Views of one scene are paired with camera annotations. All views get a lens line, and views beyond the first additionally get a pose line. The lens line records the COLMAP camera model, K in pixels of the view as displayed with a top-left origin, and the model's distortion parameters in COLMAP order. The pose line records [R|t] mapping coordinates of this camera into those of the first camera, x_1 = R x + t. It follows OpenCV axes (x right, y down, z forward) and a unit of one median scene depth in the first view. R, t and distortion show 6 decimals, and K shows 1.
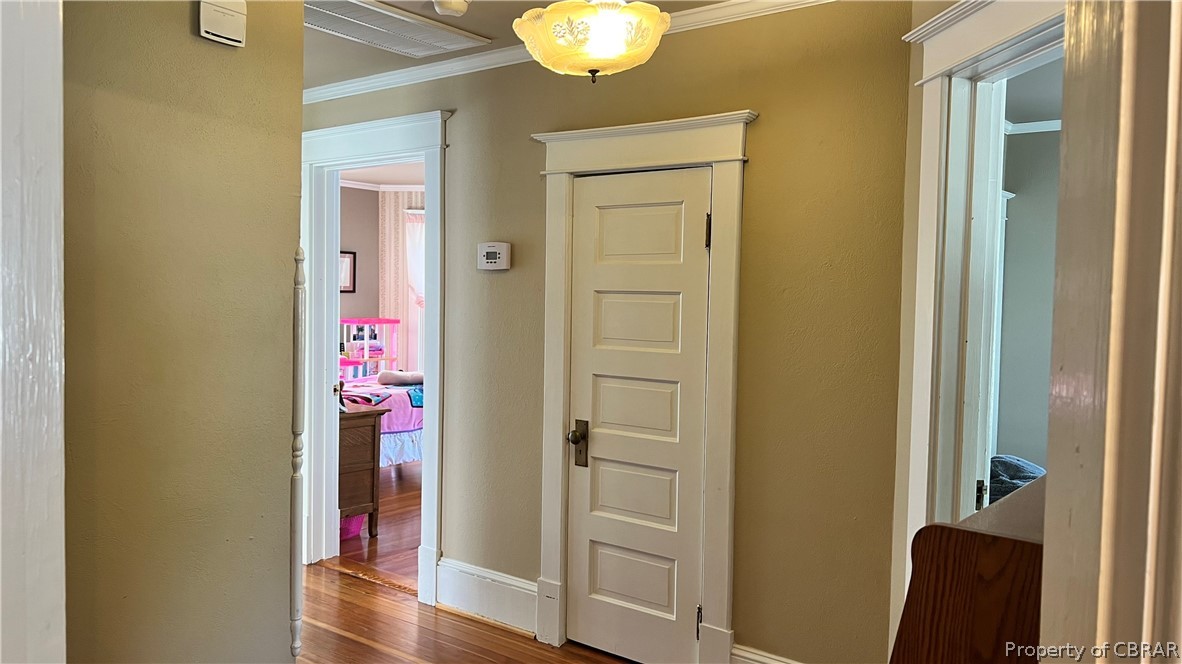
lens RADIAL K [[892.4, 0, 591.0], [0, 892.4, 332.0], [0, 0, 1]] dist [0.066107, -0.059922]
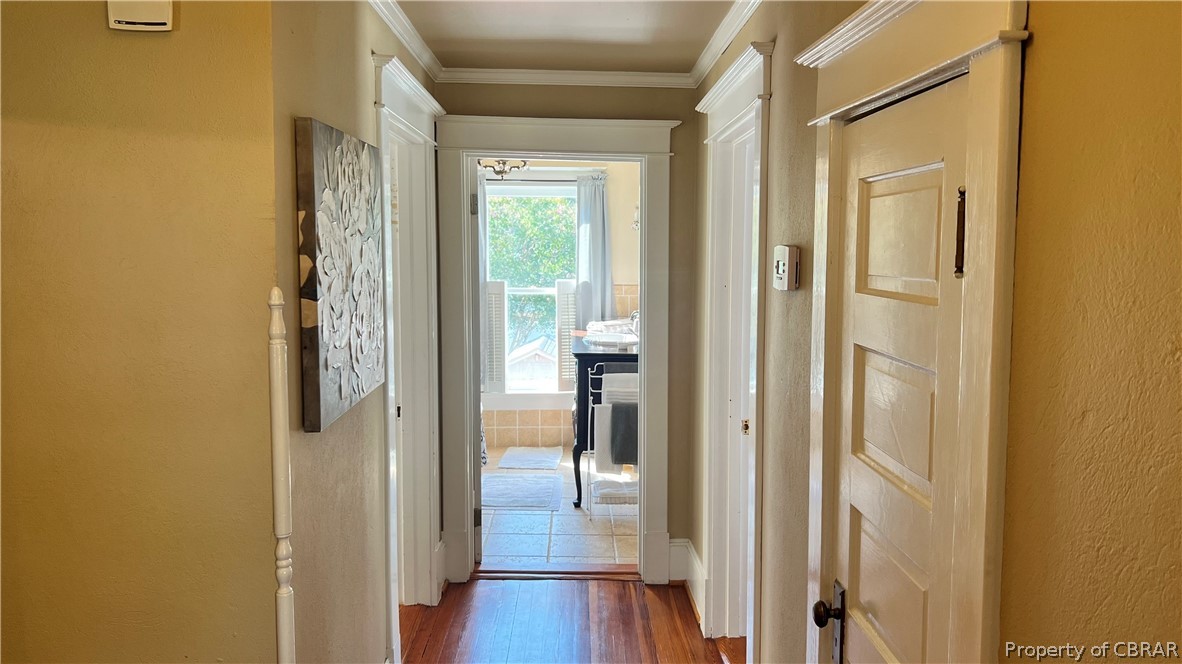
lens RADIAL K [[892.4, 0, 591.0], [0, 892.4, 332.0], [0, 0, 1]] dist [0.066107, -0.059922]
pose [[0.641165, 0.054166, -0.765489, 0.349083], [-0.020487, 0.998359, 0.053484, -0.088694], [0.767130, -0.018610, 0.641222, 0.624901]]
